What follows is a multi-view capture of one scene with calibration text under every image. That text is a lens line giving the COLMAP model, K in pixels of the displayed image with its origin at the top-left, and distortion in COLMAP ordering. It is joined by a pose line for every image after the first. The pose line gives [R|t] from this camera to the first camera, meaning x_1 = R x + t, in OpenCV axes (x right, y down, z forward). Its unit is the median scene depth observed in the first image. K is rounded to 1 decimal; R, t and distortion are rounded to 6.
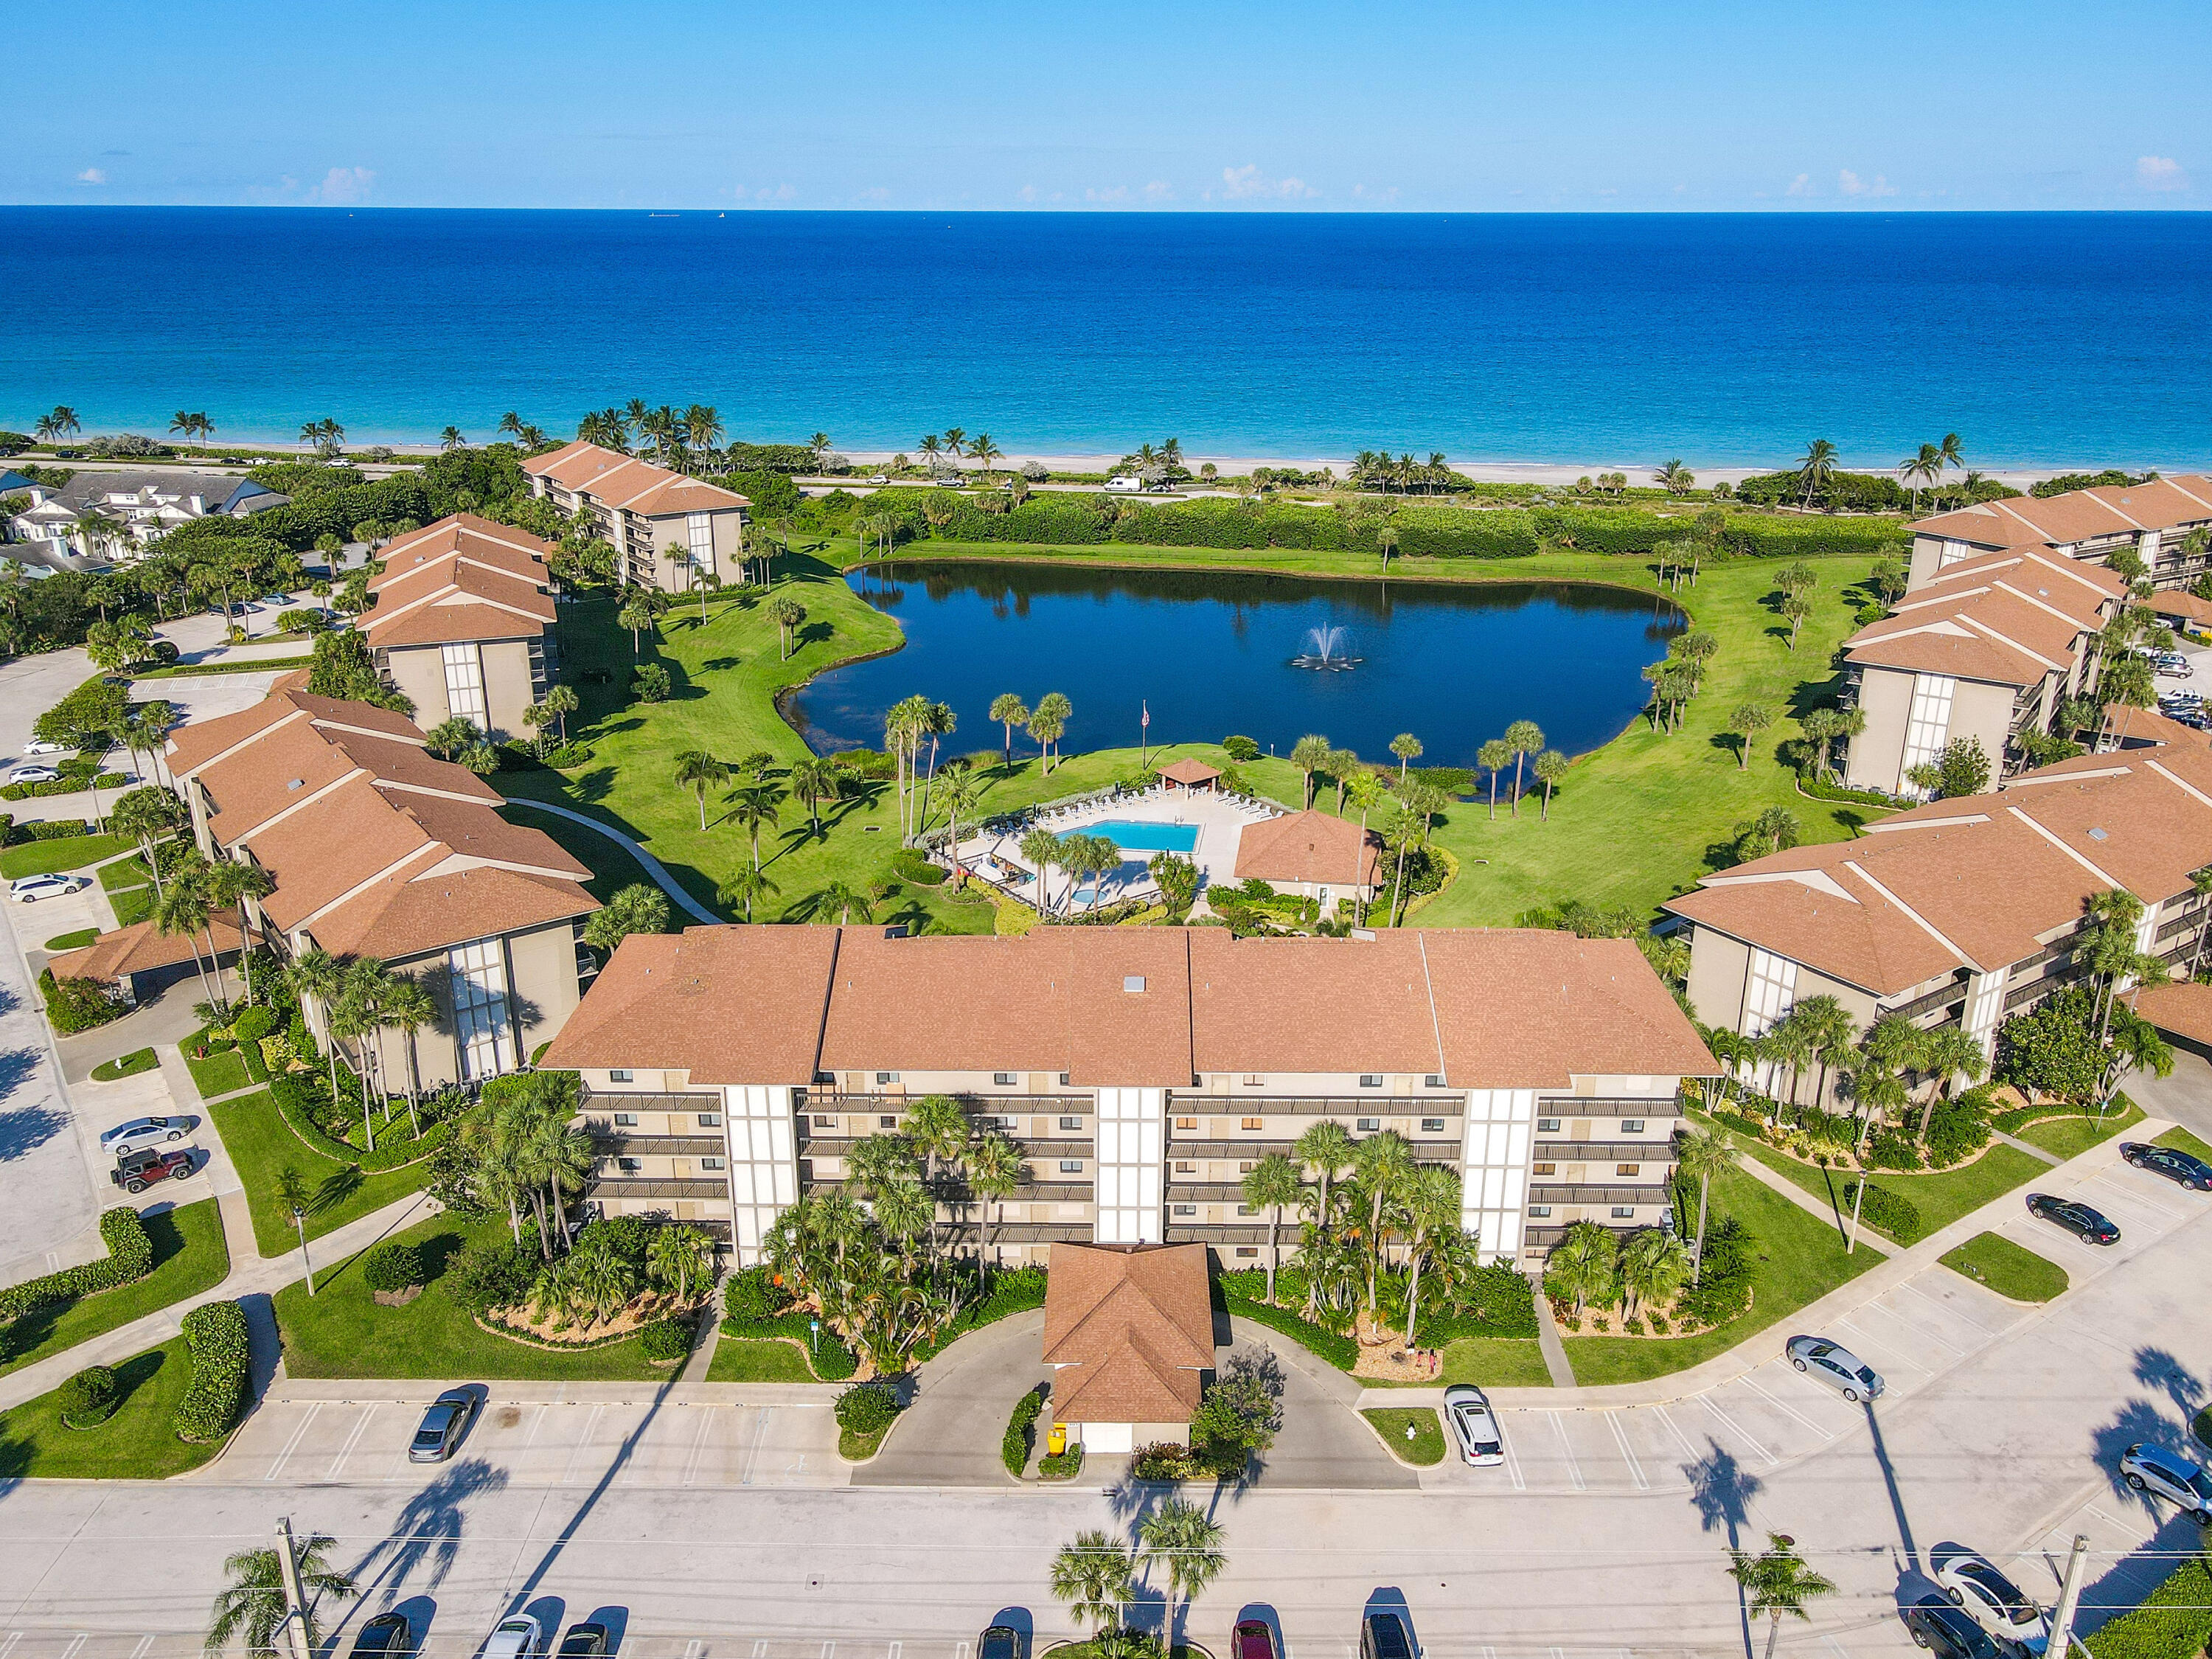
lens RADIAL K [[1672.4, 0, 1106.0], [0, 1672.4, 829.5], [0, 0, 1]] dist [0.006759, 0.004816]
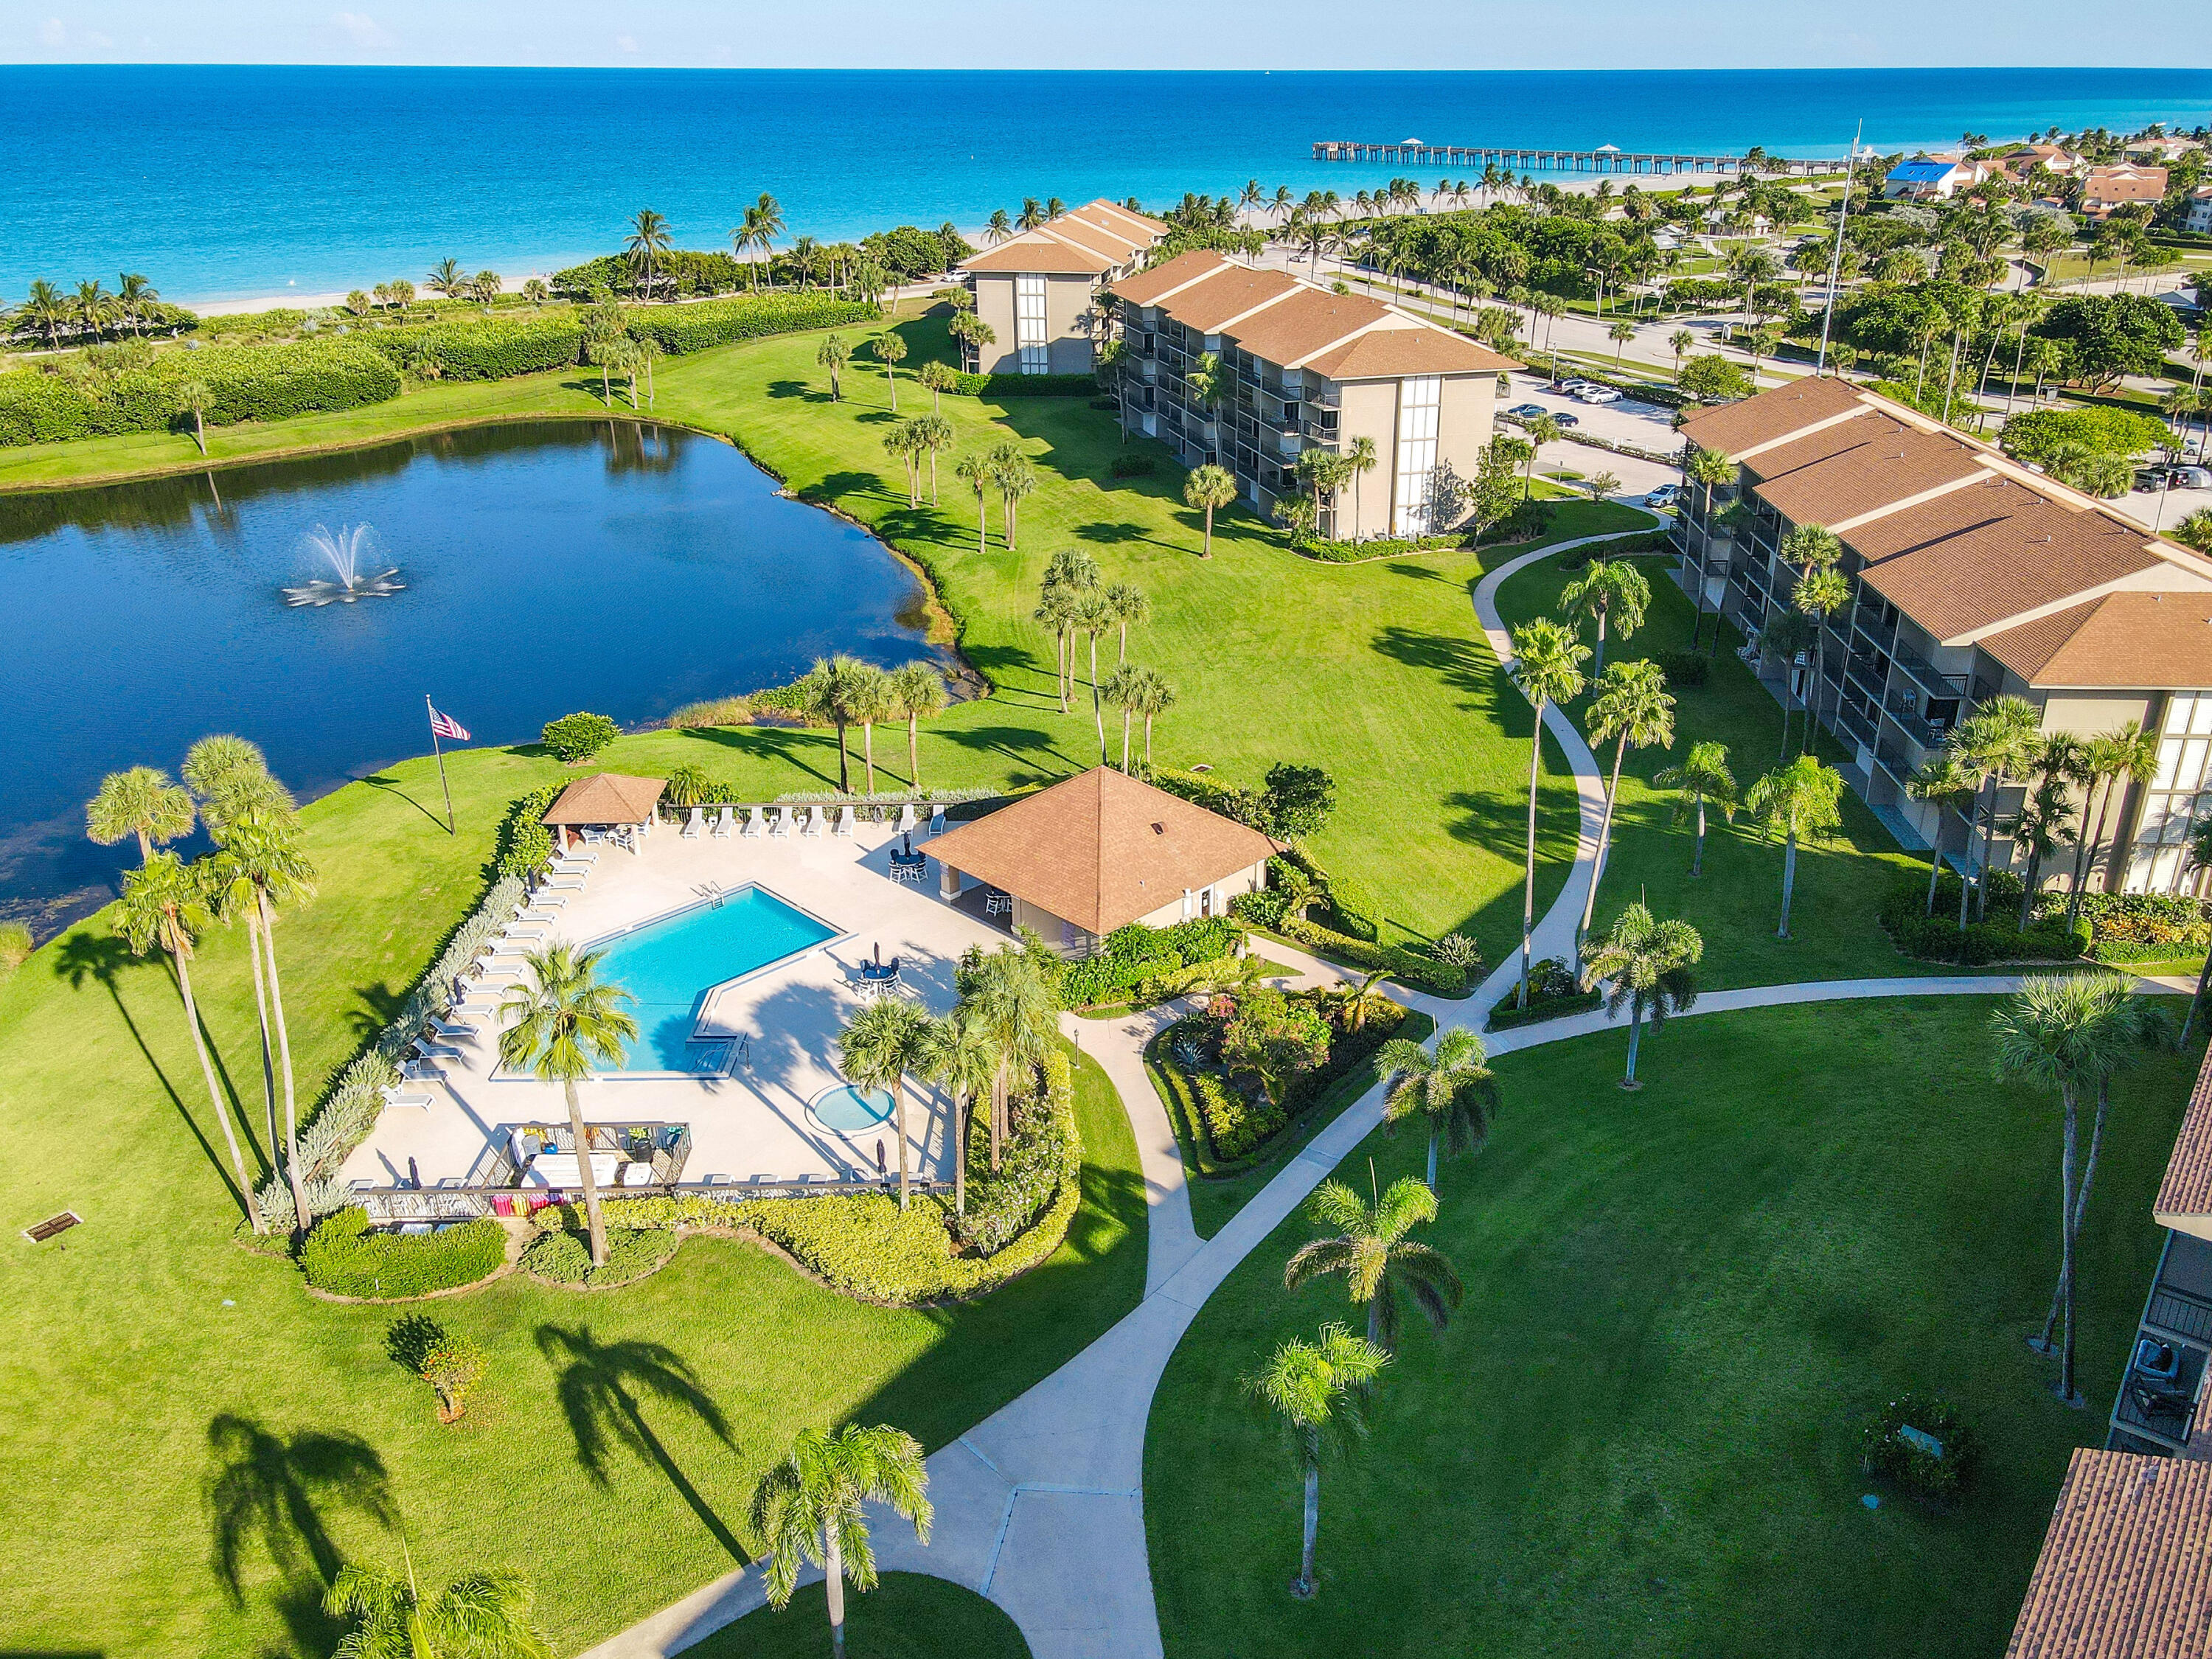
lens RADIAL K [[1672.4, 0, 1106.0], [0, 1672.4, 829.5], [0, 0, 1]] dist [0.006759, 0.004816]
pose [[0.597805, -0.328467, 0.731258, -0.135372], [0.278924, 0.940430, 0.194401, -0.047820], [-0.751552, 0.087751, 0.653812, 0.338278]]
